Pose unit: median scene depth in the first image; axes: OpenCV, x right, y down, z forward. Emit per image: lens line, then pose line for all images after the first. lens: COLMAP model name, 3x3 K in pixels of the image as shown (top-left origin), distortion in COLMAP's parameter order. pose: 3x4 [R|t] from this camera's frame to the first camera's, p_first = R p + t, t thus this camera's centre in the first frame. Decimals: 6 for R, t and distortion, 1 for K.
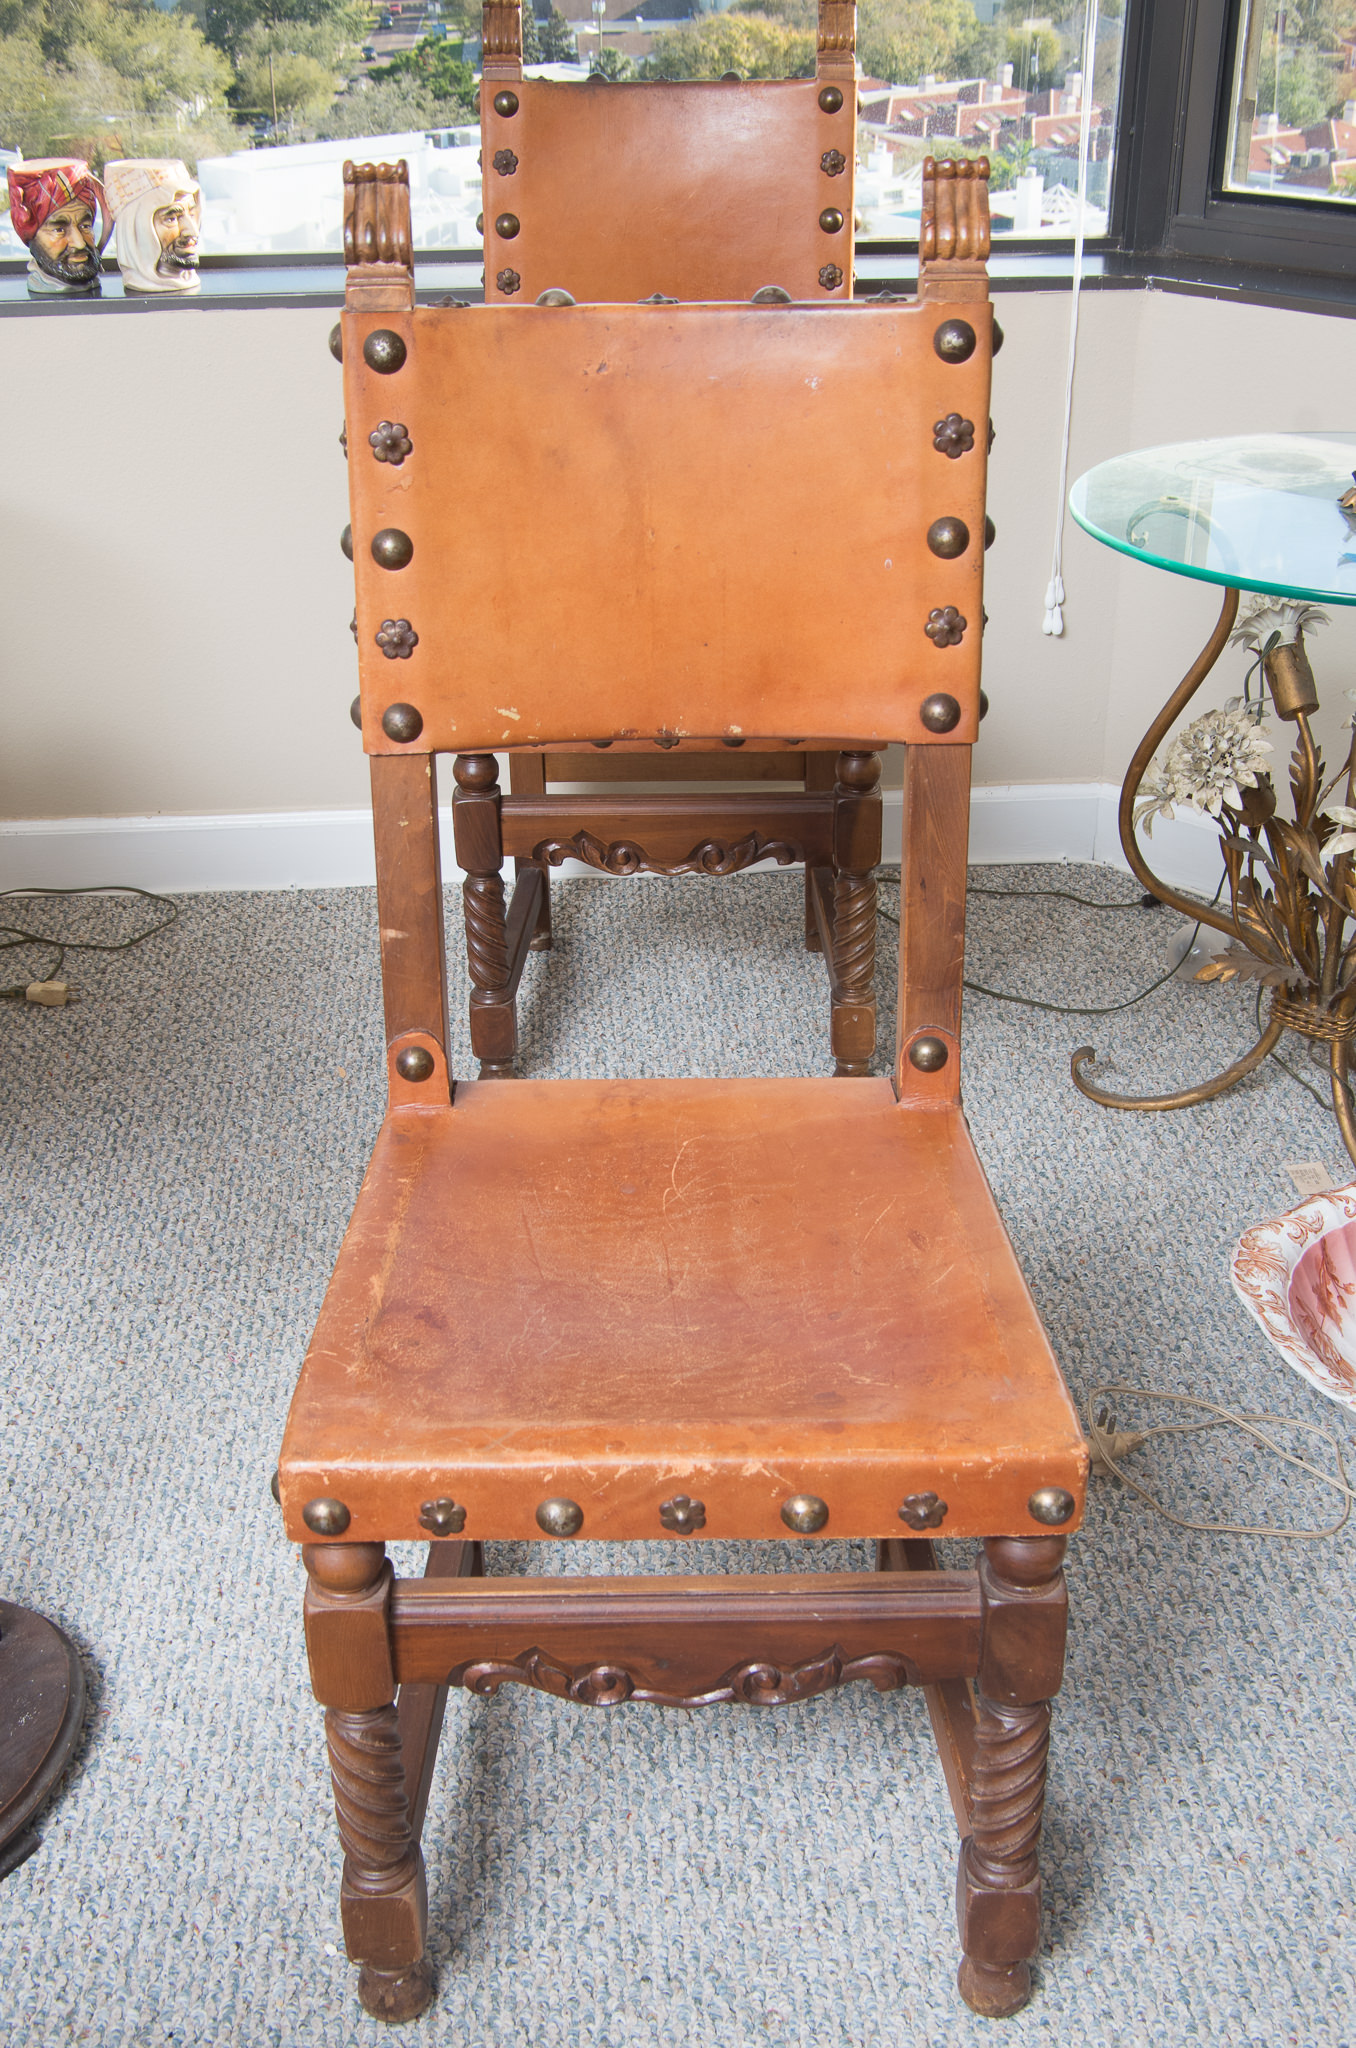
lens RADIAL K [[2209.4, 0, 669.8], [0, 2209.4, 1199.3], [0, 0, 1]] dist [-0.018268, 0.012652]
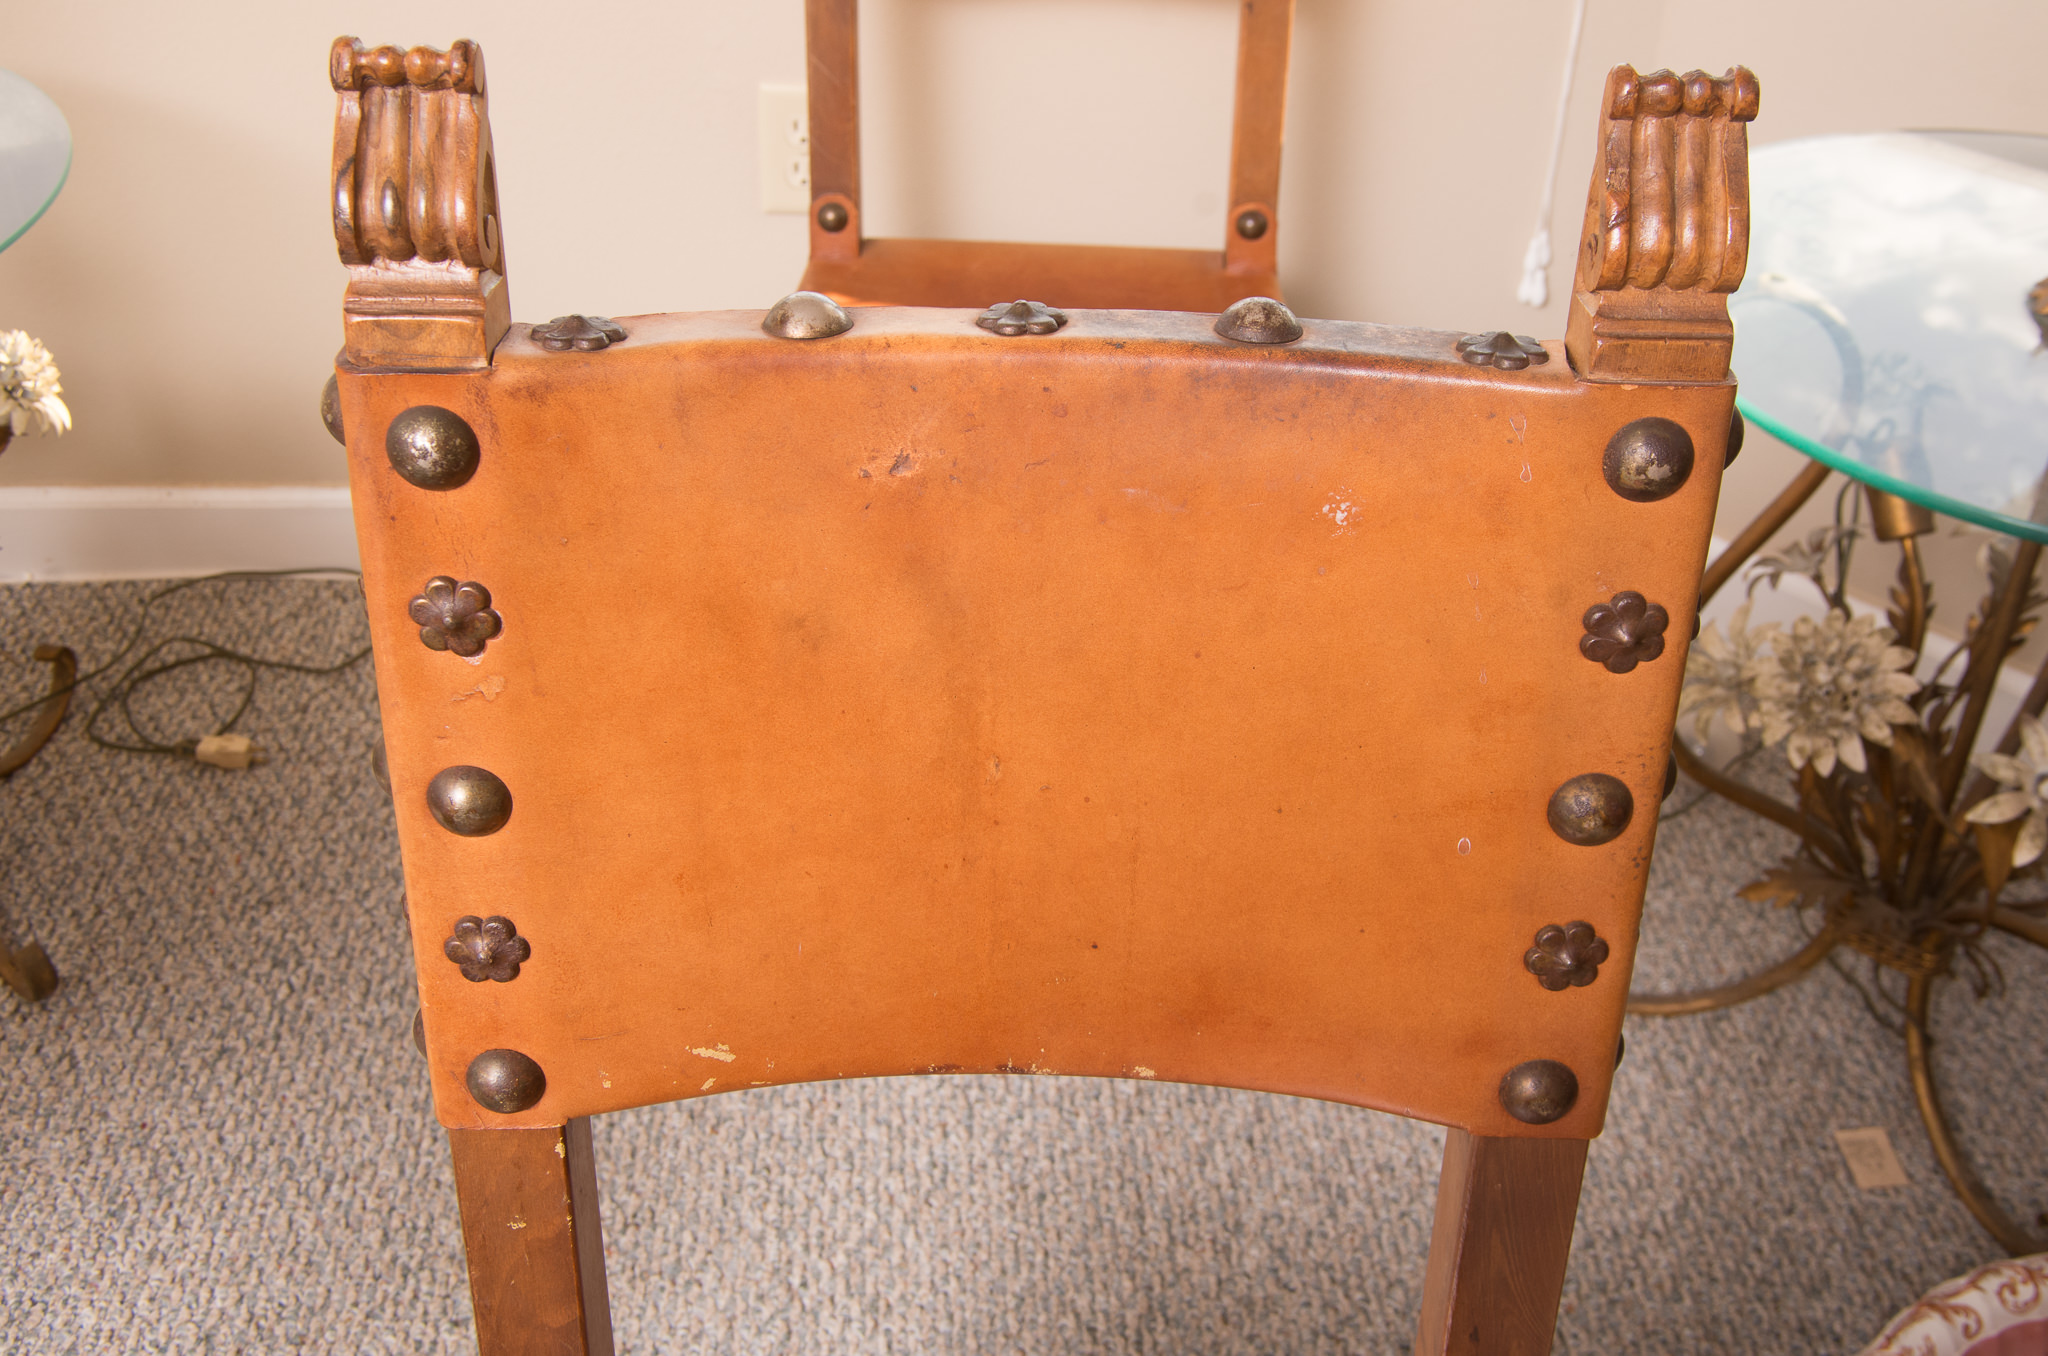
lens RADIAL K [[1929.9, 0, 1037.6], [0, 1929.9, 611.9], [0, 0, 1]] dist [-0.009865, 0.020678]
pose [[0.999411, 0.033715, 0.006443, -0.001696], [-0.034184, 0.994588, 0.098111, -0.251142], [-0.003100, -0.098273, 0.995155, 0.375001]]
